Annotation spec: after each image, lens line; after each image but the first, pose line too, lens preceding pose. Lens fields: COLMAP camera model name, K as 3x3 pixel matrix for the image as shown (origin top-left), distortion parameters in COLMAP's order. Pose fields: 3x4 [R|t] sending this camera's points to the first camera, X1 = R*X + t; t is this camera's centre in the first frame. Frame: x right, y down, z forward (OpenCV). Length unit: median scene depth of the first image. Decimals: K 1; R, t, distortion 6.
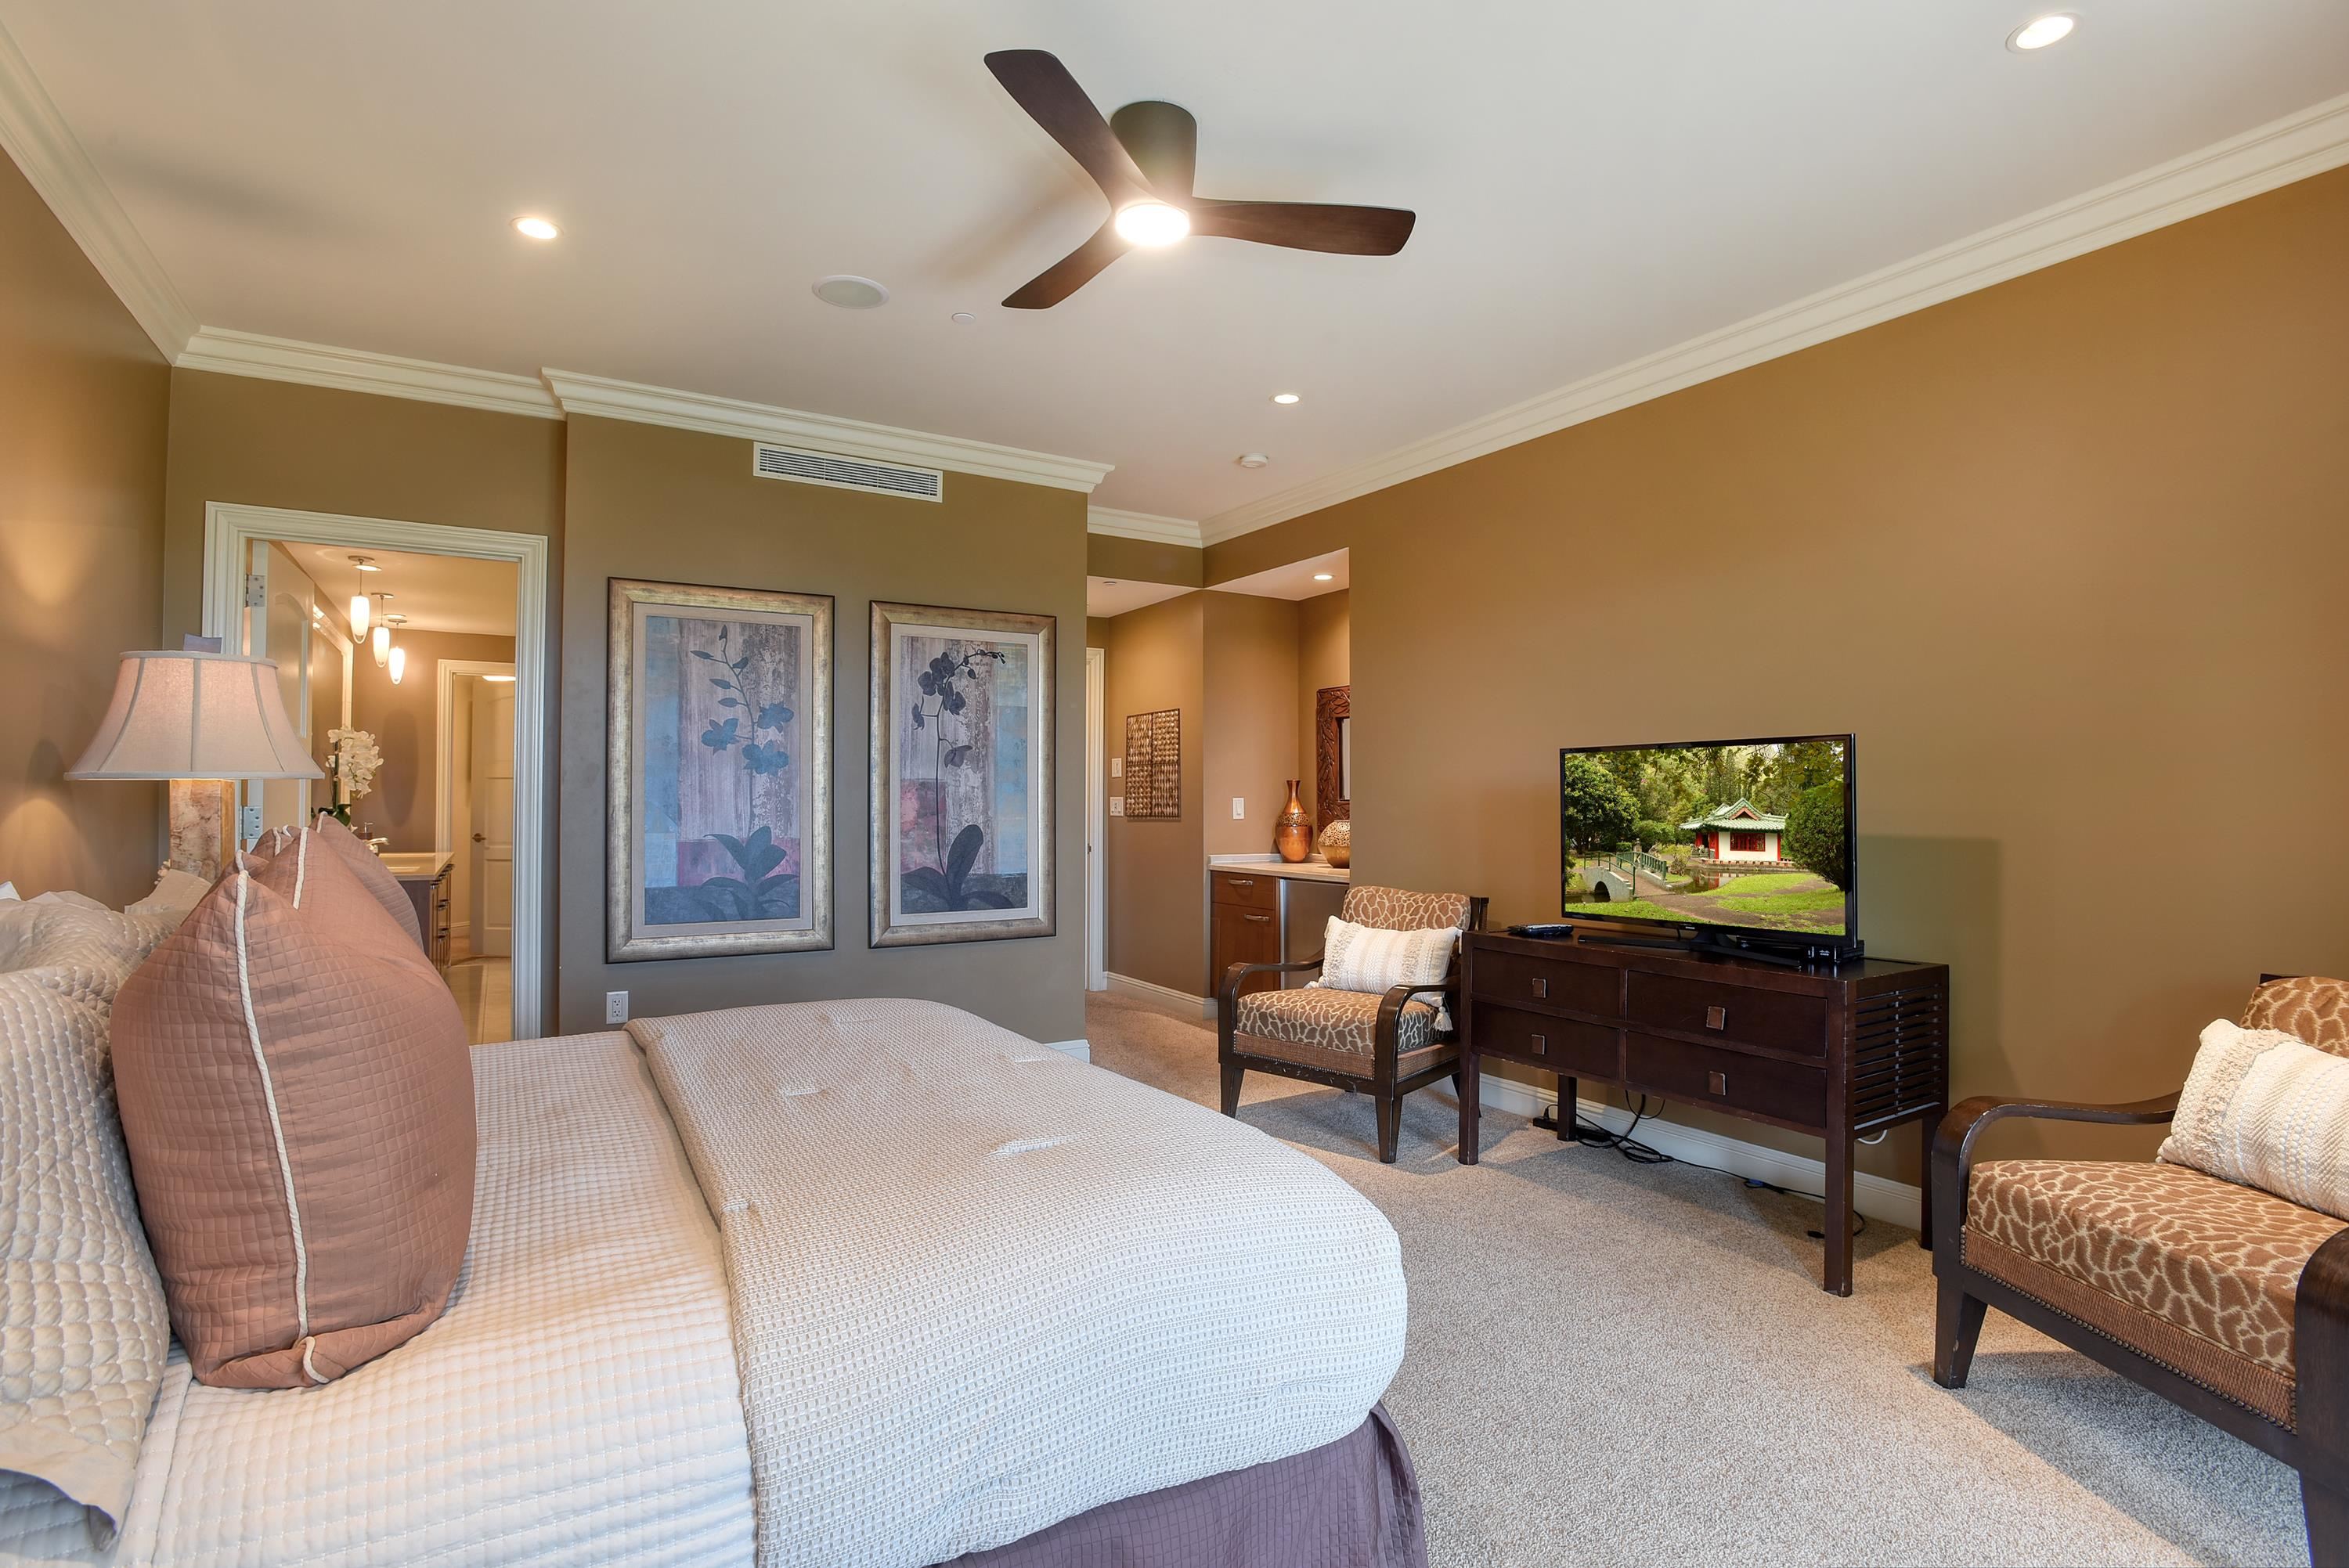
lens RADIAL K [[1157.5, 0, 1174.5], [0, 1157.5, 784.0], [0, 0, 1]] dist [0.000390, 0.000675]
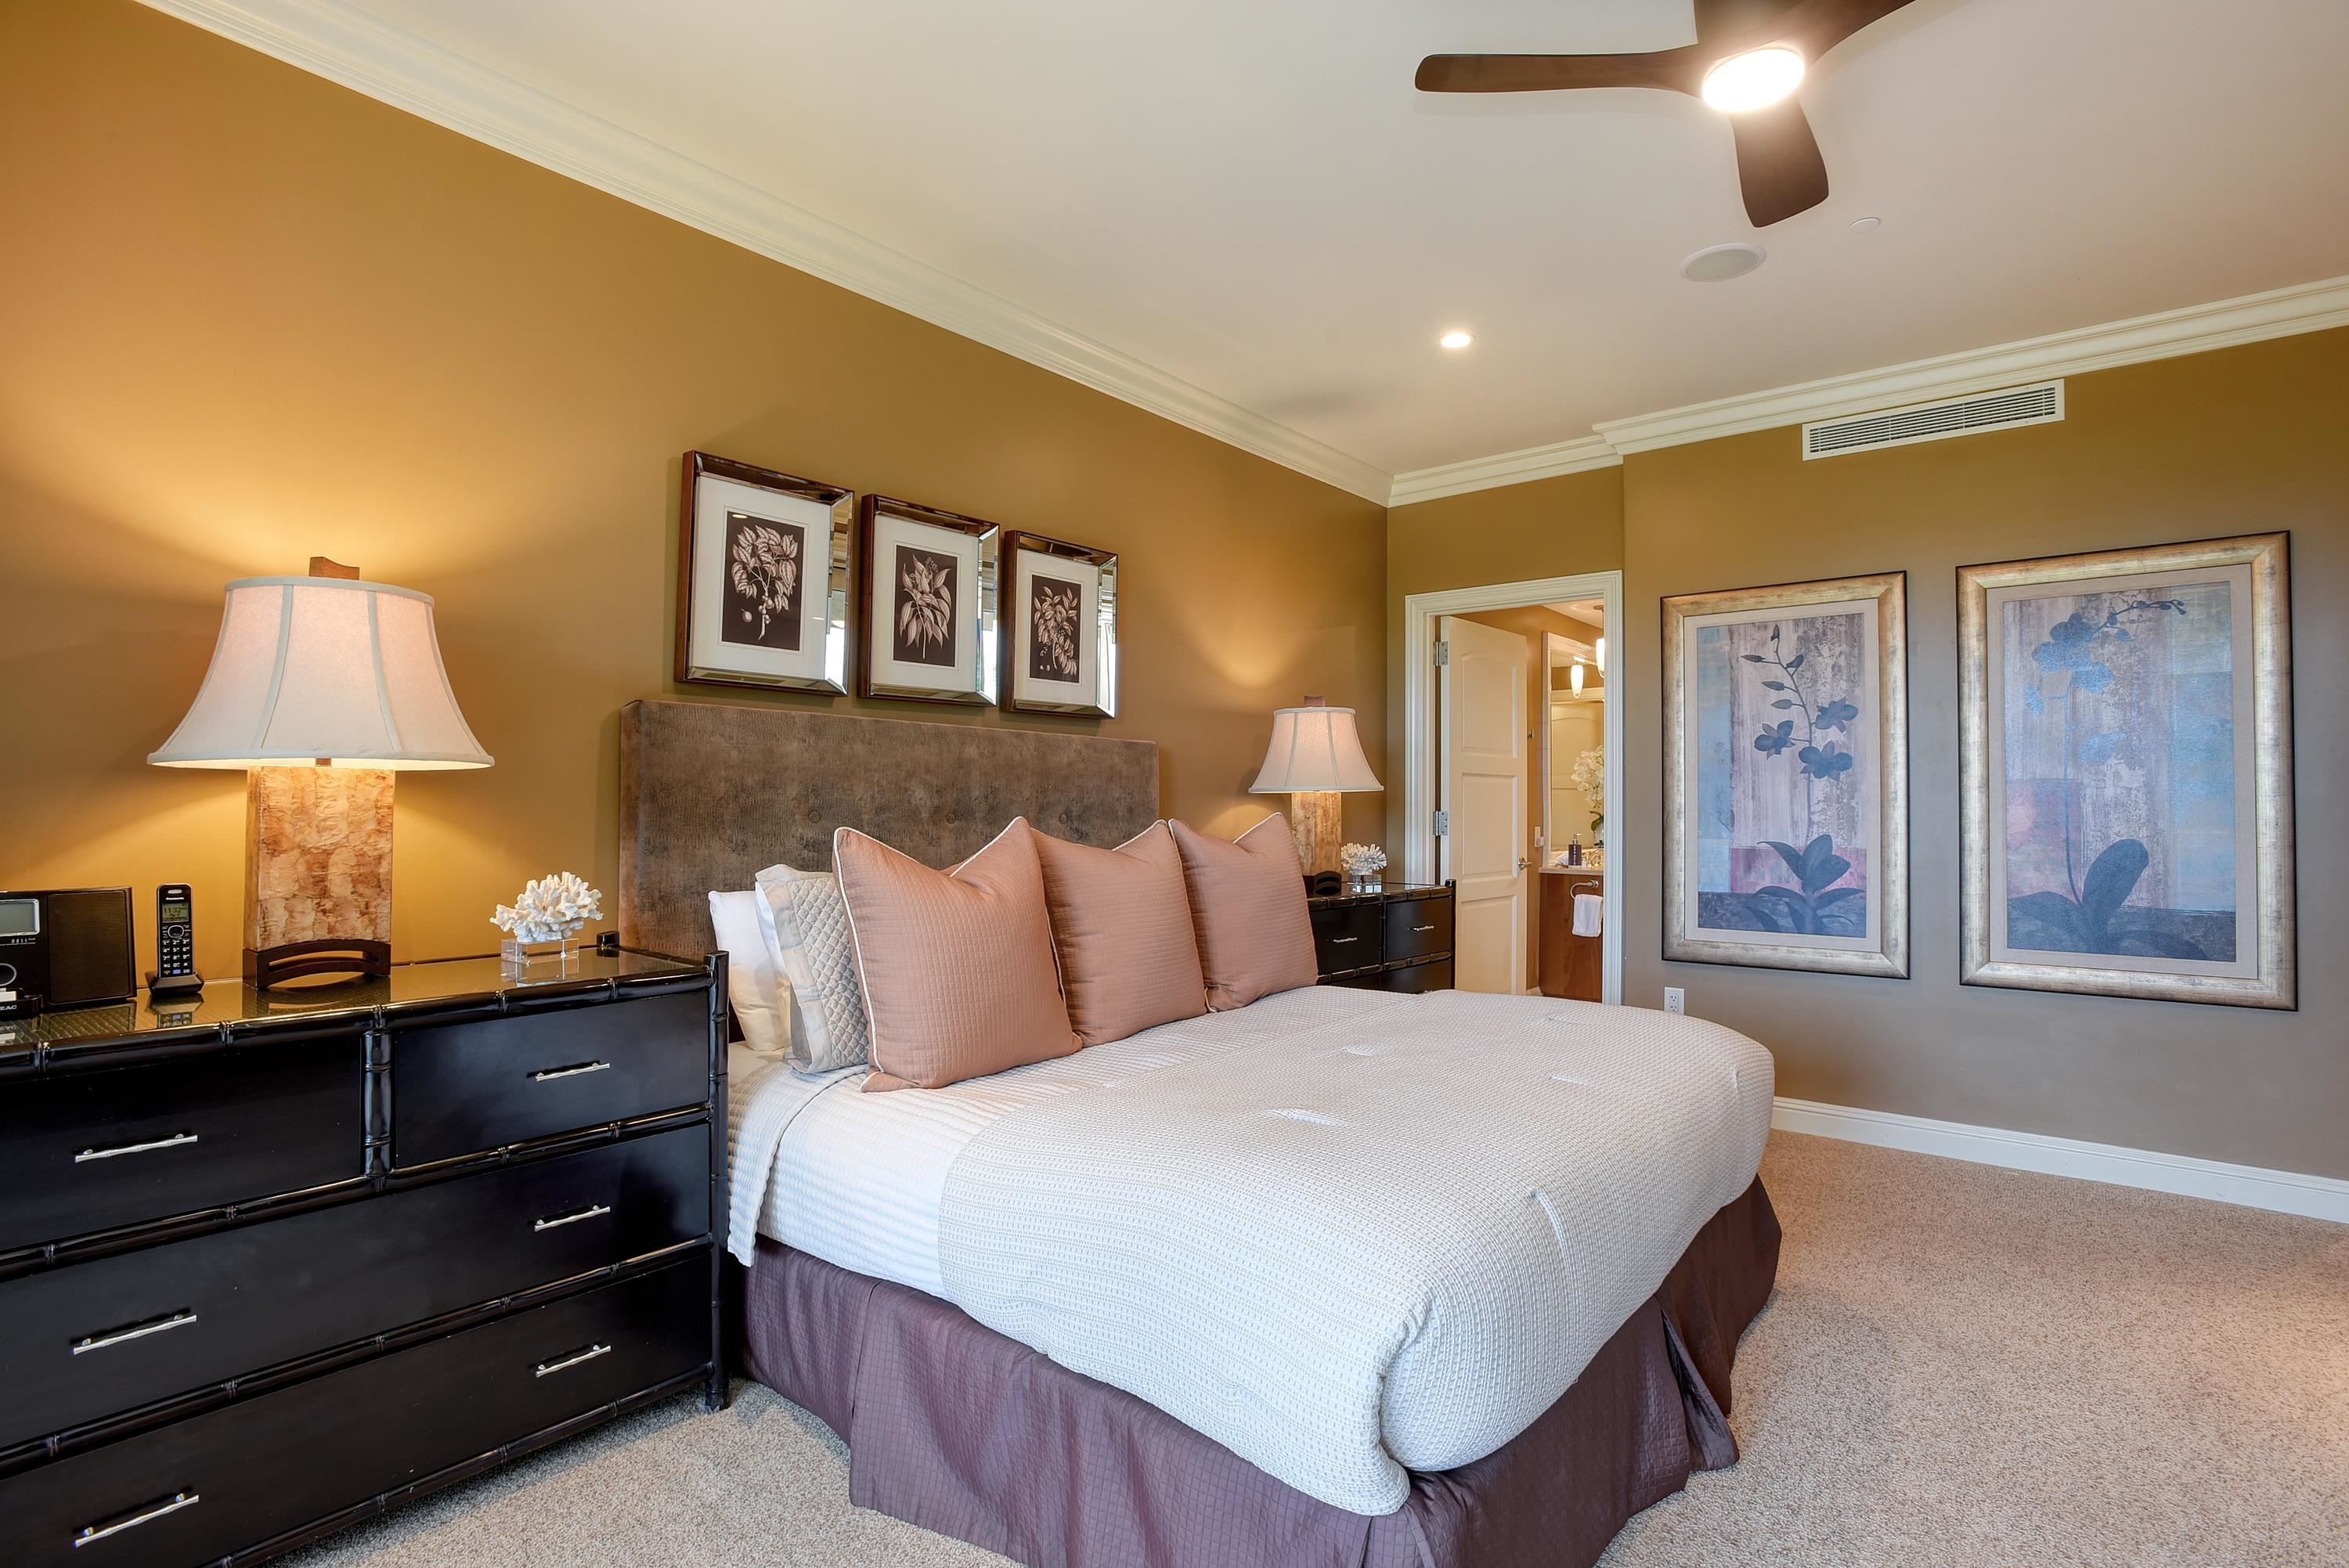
lens RADIAL K [[1145.9, 0, 1174.5], [0, 1145.9, 784.0], [0, 0, 1]] dist [0.000251, 0.019850]
pose [[0.380407, -0.019619, -0.924611, 0.297953], [0.011833, 0.999796, -0.016346, 0.005025], [0.924743, -0.004723, 0.380562, 0.169952]]
